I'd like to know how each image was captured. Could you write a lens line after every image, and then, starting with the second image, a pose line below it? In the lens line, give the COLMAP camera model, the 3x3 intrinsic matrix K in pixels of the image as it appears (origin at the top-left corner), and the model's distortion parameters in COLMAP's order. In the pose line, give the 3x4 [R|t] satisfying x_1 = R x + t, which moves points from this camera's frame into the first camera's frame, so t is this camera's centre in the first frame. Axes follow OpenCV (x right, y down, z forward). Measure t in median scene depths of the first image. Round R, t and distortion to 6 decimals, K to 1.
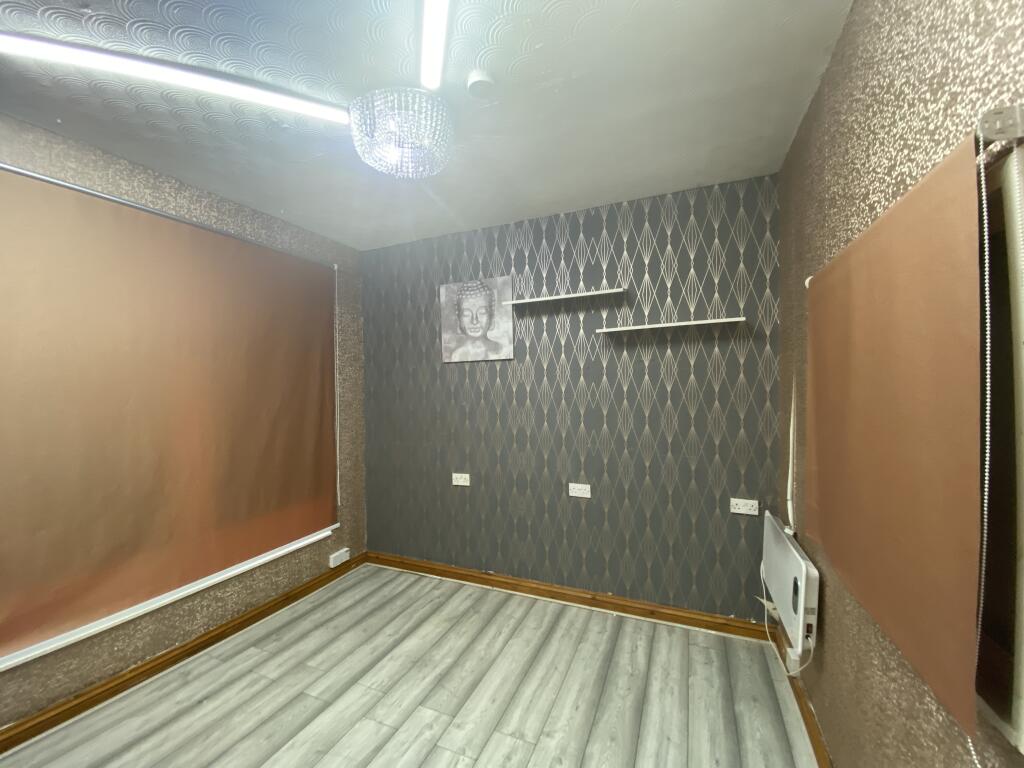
lens RADIAL K [[409.2, 0, 508.8], [0, 409.2, 385.4], [0, 0, 1]] dist [0.045604, -0.026318]
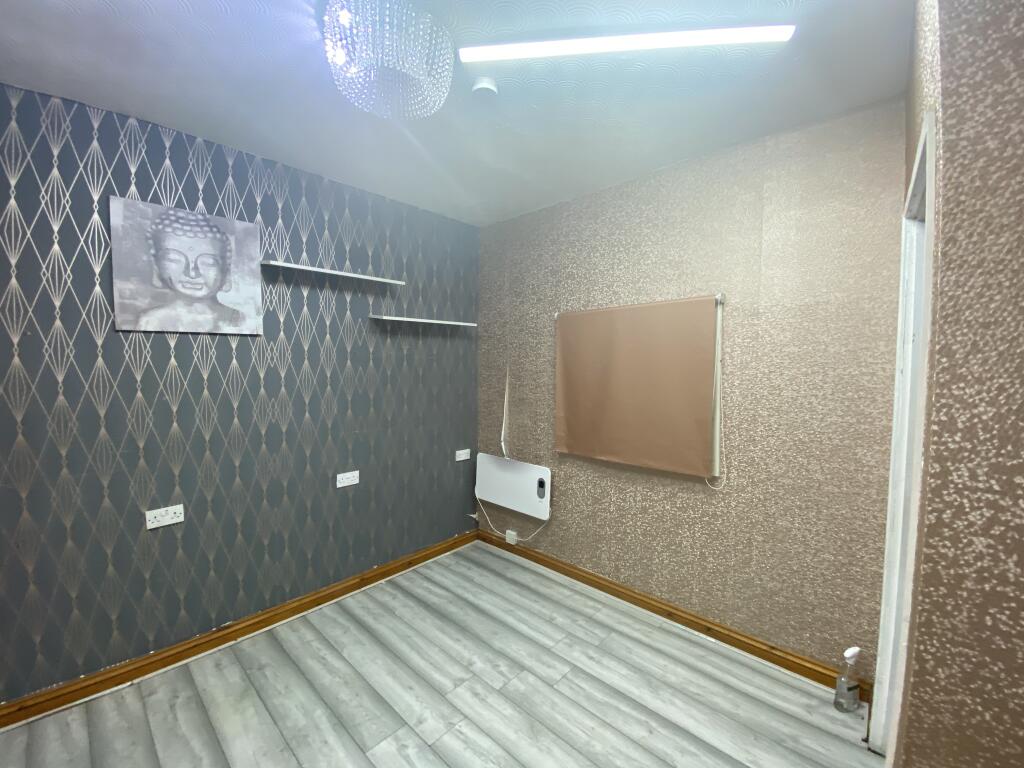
lens RADIAL K [[409.2, 0, 508.8], [0, 409.2, 385.4], [0, 0, 1]] dist [0.045604, -0.026318]
pose [[0.370354, -0.033662, 0.928280, -0.571529], [-0.007217, 0.999209, 0.039113, -0.004079], [-0.928862, -0.021186, 0.369818, 0.289299]]
